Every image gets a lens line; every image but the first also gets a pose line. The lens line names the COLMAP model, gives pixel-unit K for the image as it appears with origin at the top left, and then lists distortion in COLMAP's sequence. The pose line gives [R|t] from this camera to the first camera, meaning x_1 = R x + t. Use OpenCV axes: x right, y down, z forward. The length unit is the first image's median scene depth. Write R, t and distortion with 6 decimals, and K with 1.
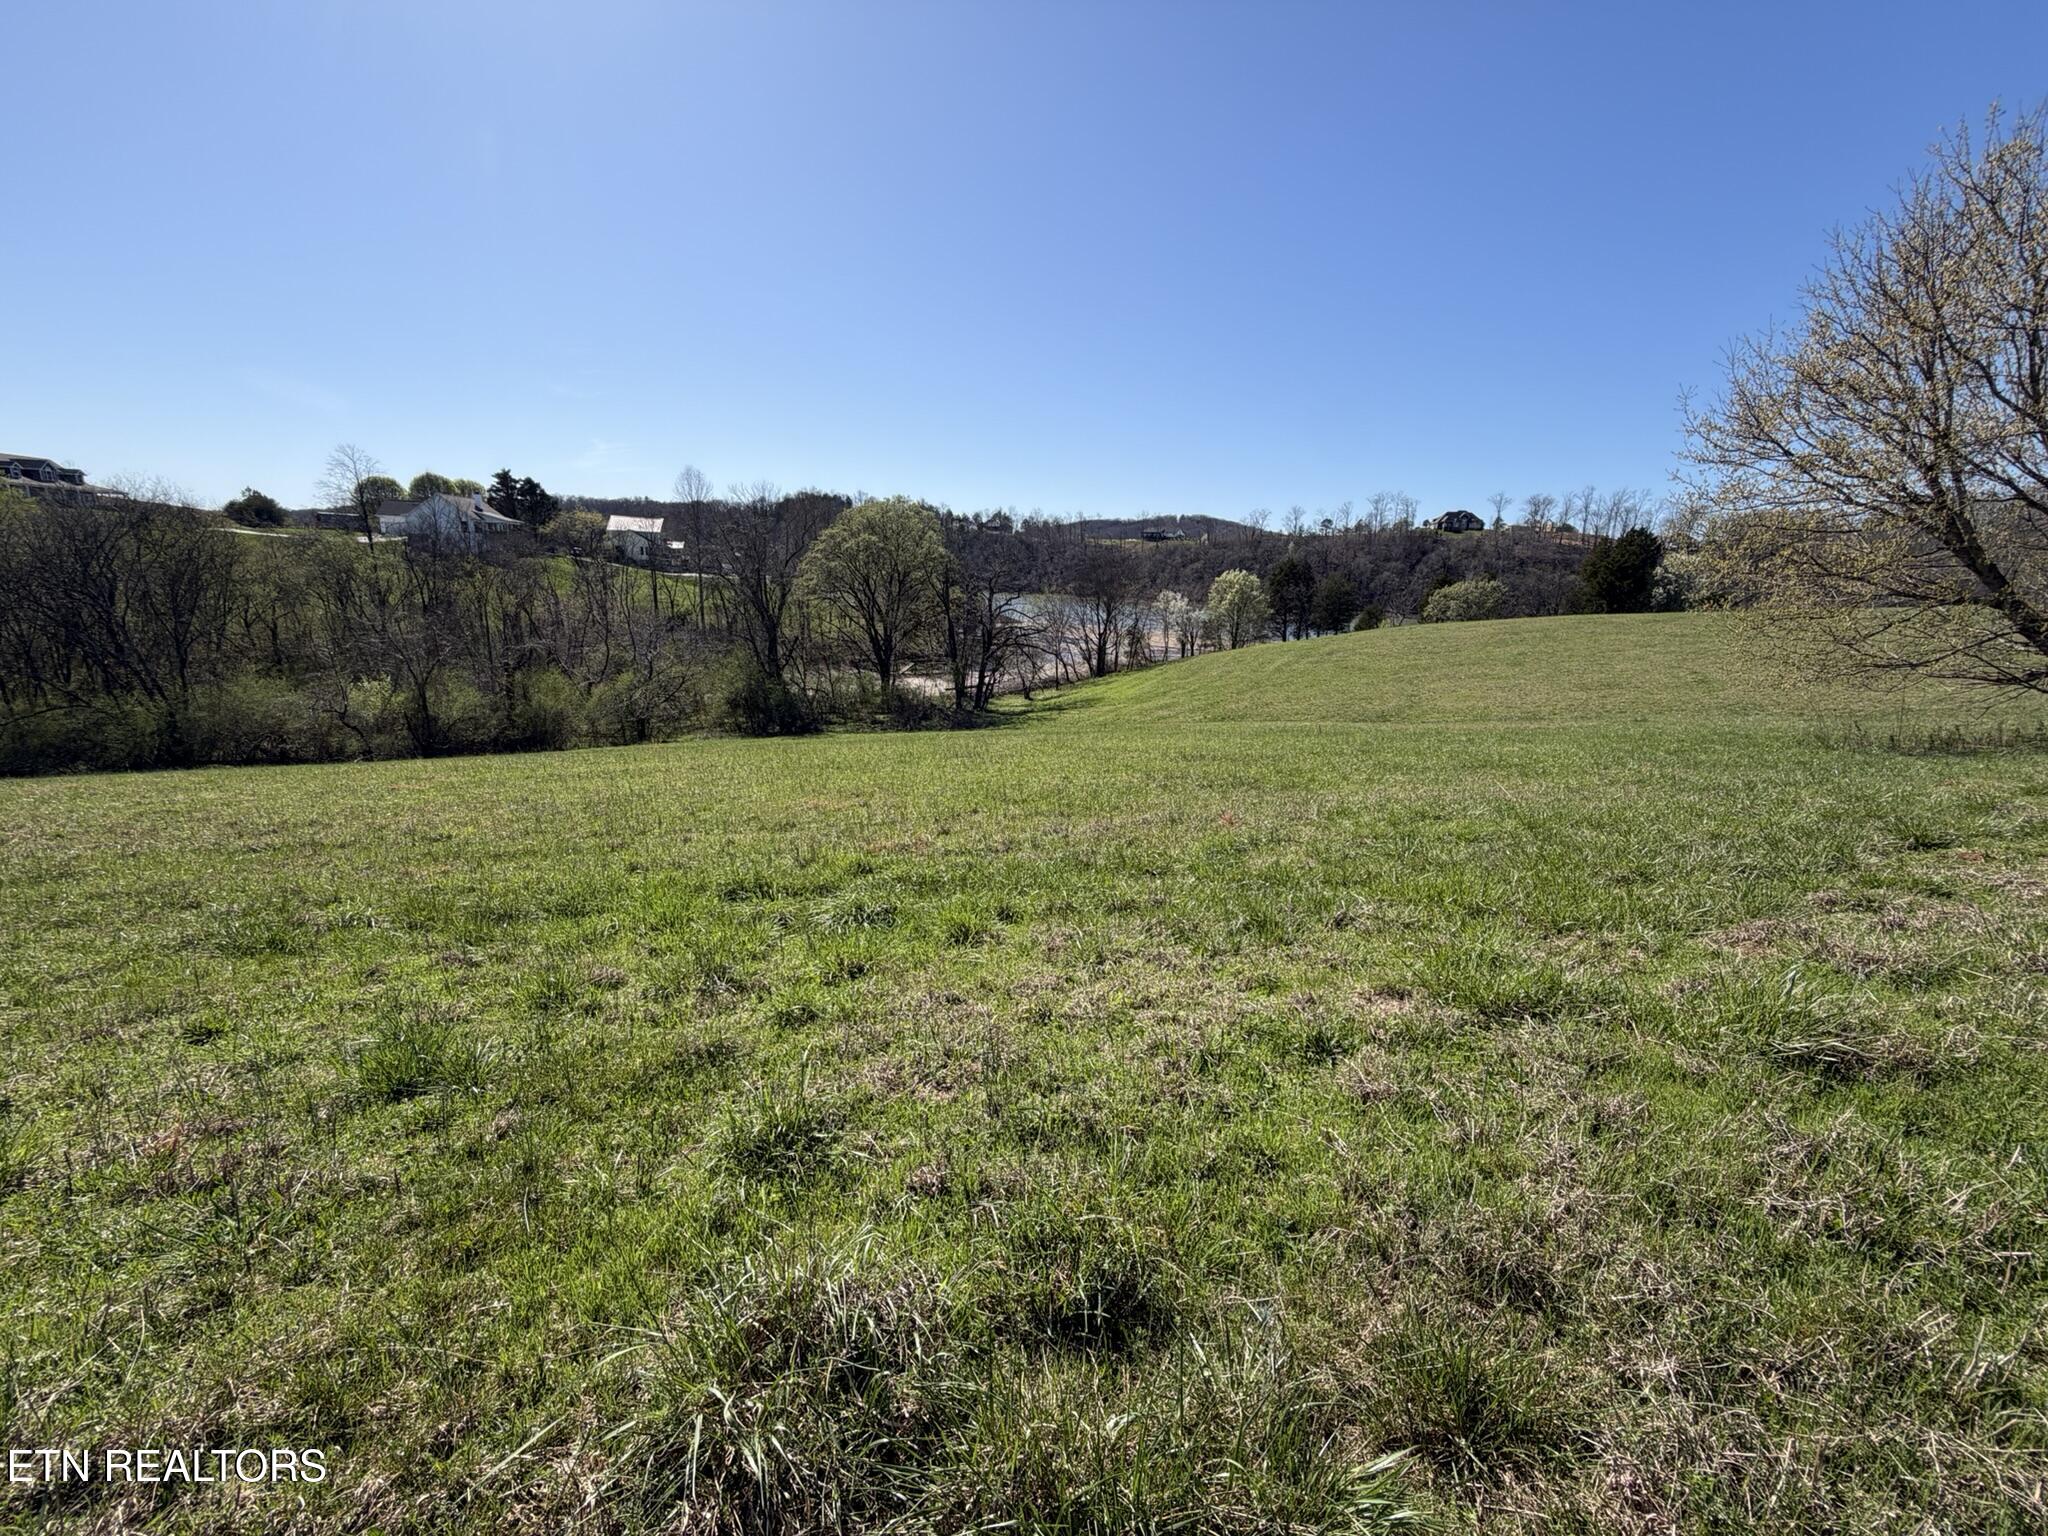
lens RADIAL K [[813.8, 0, 1029.4], [0, 813.8, 773.9], [0, 0, 1]] dist [-0.001323, 0.000622]
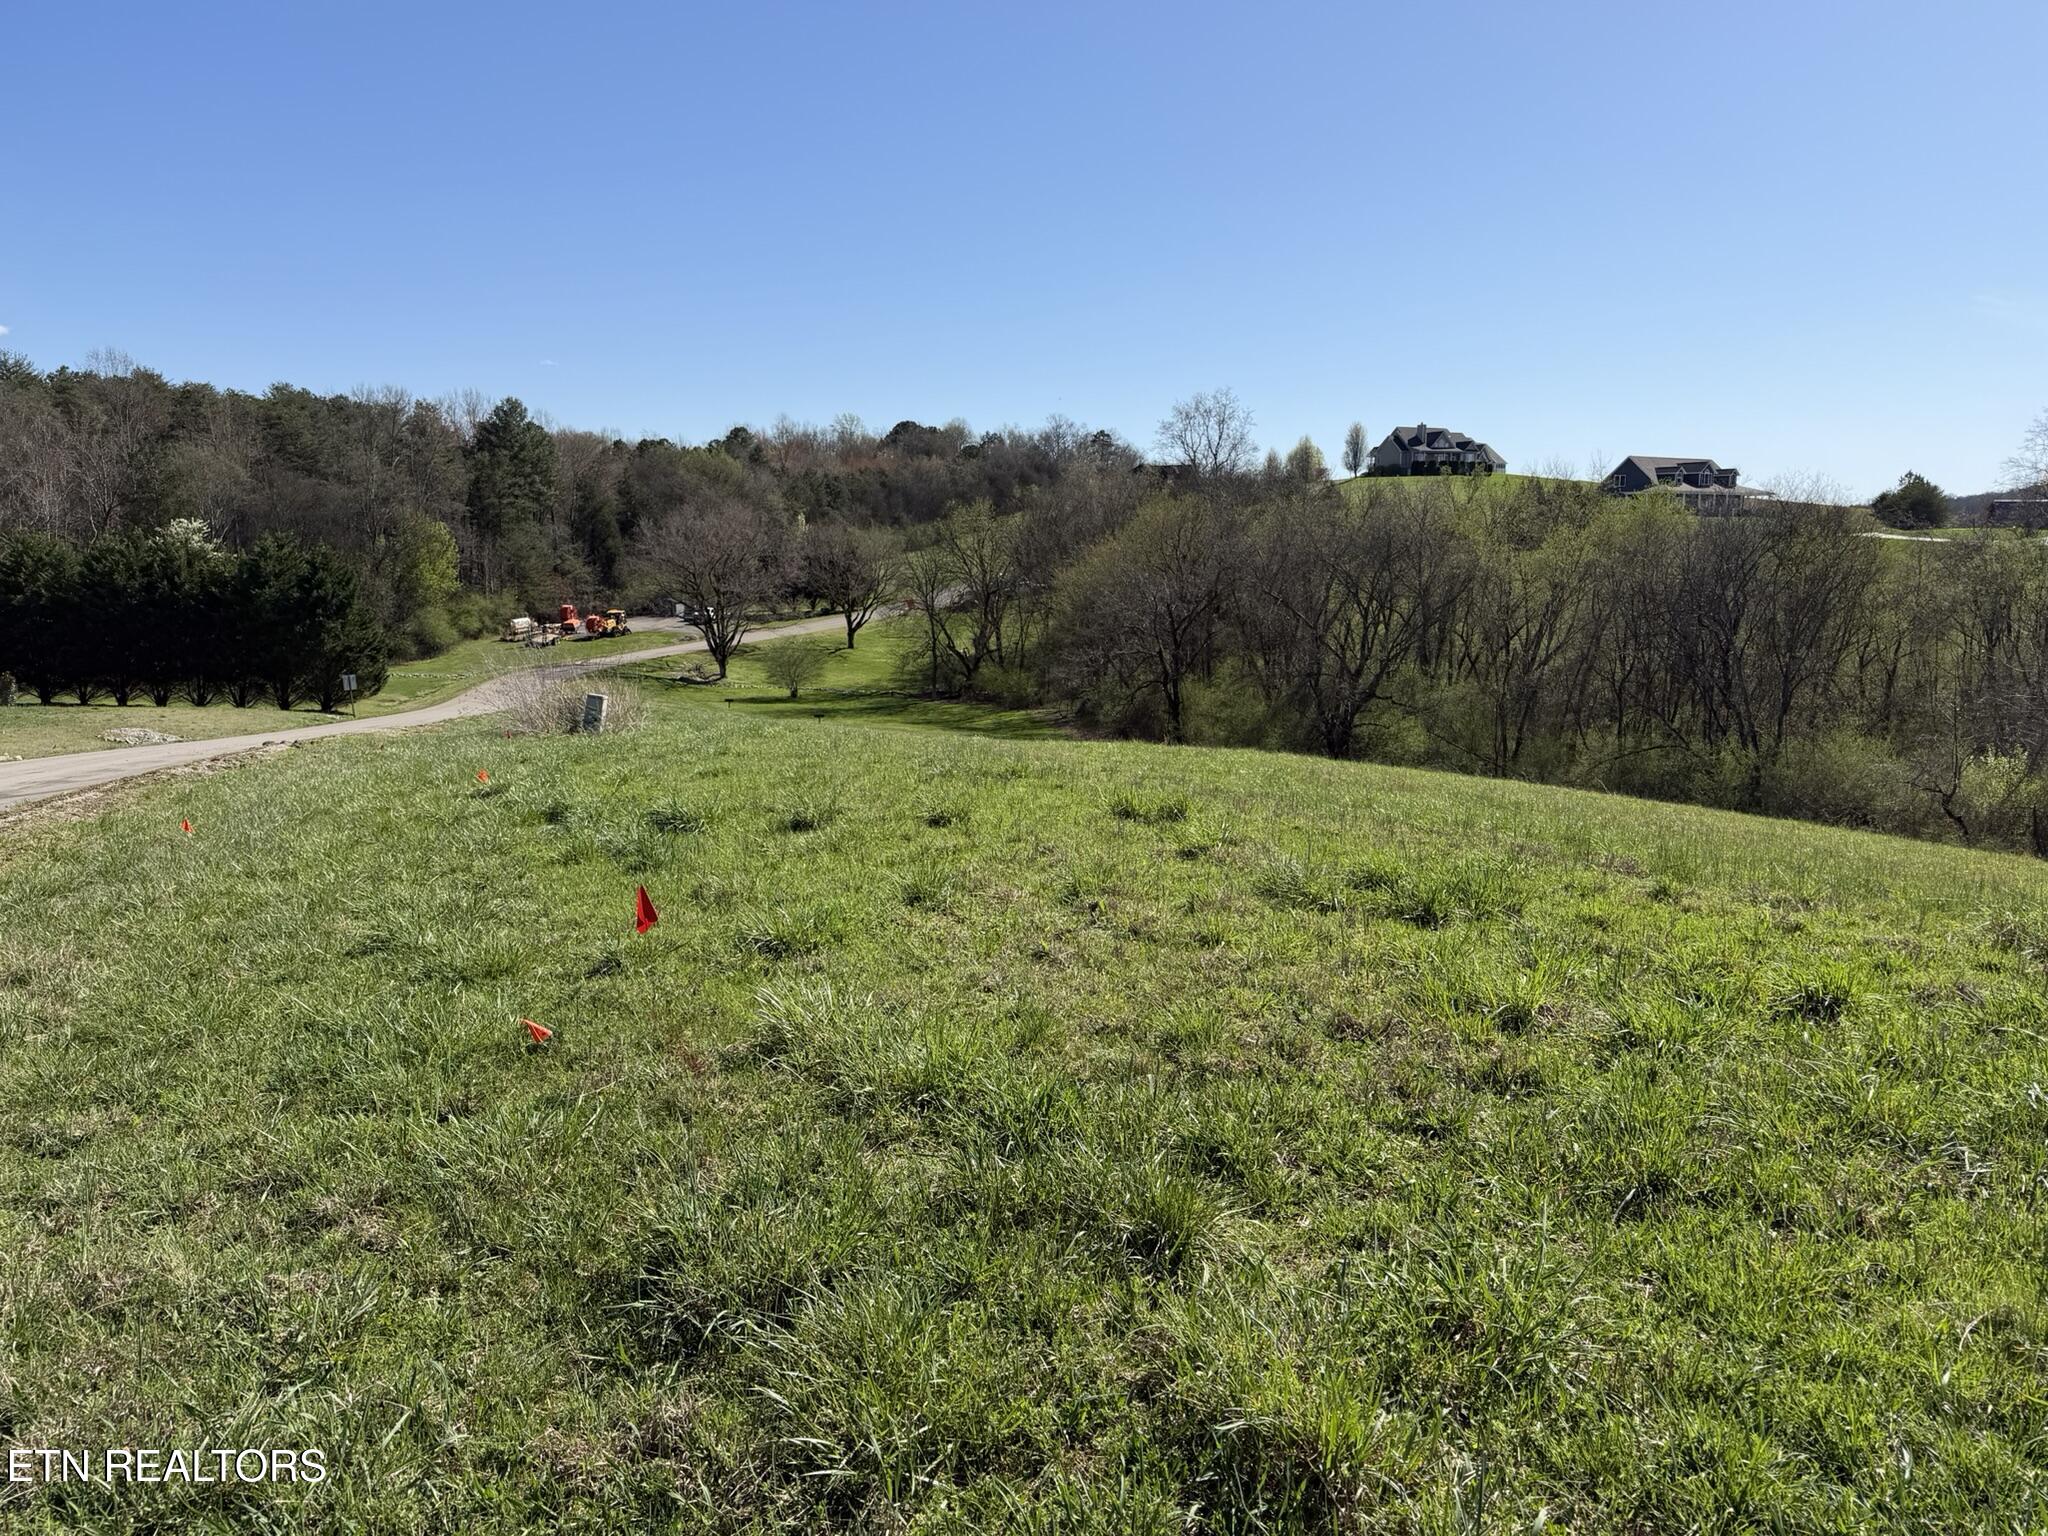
lens RADIAL K [[1421.1, 0, 1034.2], [0, 1421.1, 781.9], [0, 0, 1]] dist [0.102105, -0.147456]
pose [[0.291560, 0.121682, -0.948782, 0.046888], [-0.225927, 0.972573, 0.055306, 0.011313], [0.929489, 0.198231, 0.311054, -0.053931]]
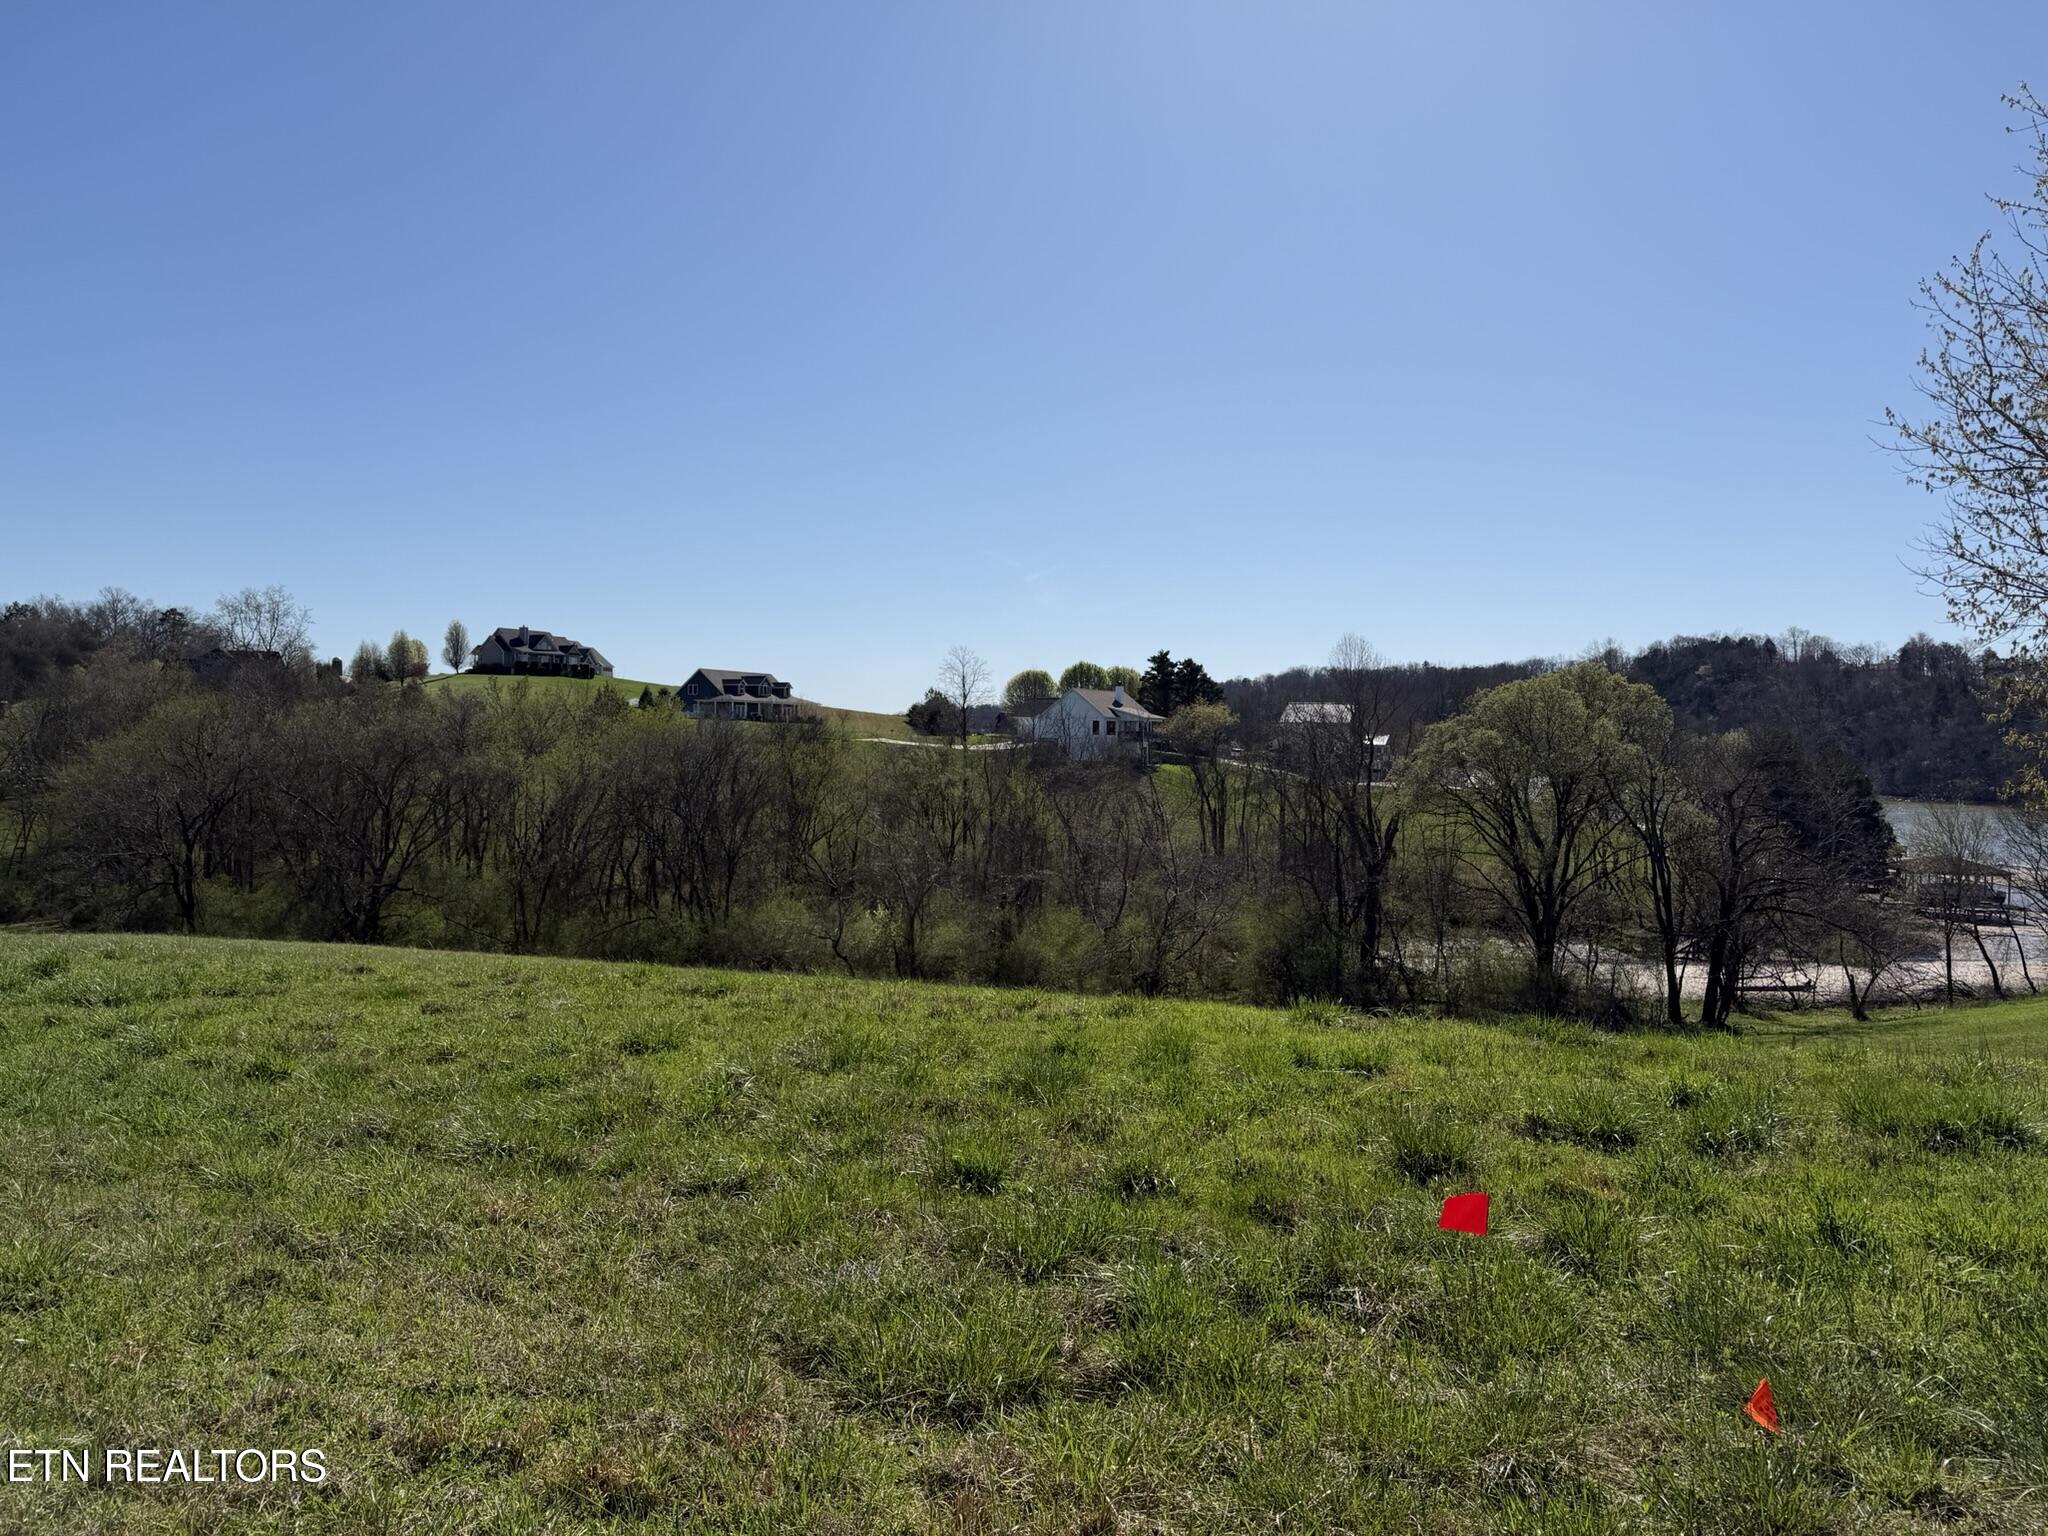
lens RADIAL K [[1421.1, 0, 1030.8], [0, 1421.1, 745.3], [0, 0, 1]] dist [0.102105, -0.147456]
pose [[0.764823, -0.025090, -0.643752, 0.192041], [-0.143784, 0.967389, -0.208529, 0.008282], [0.627991, 0.252049, 0.736274, -0.053544]]
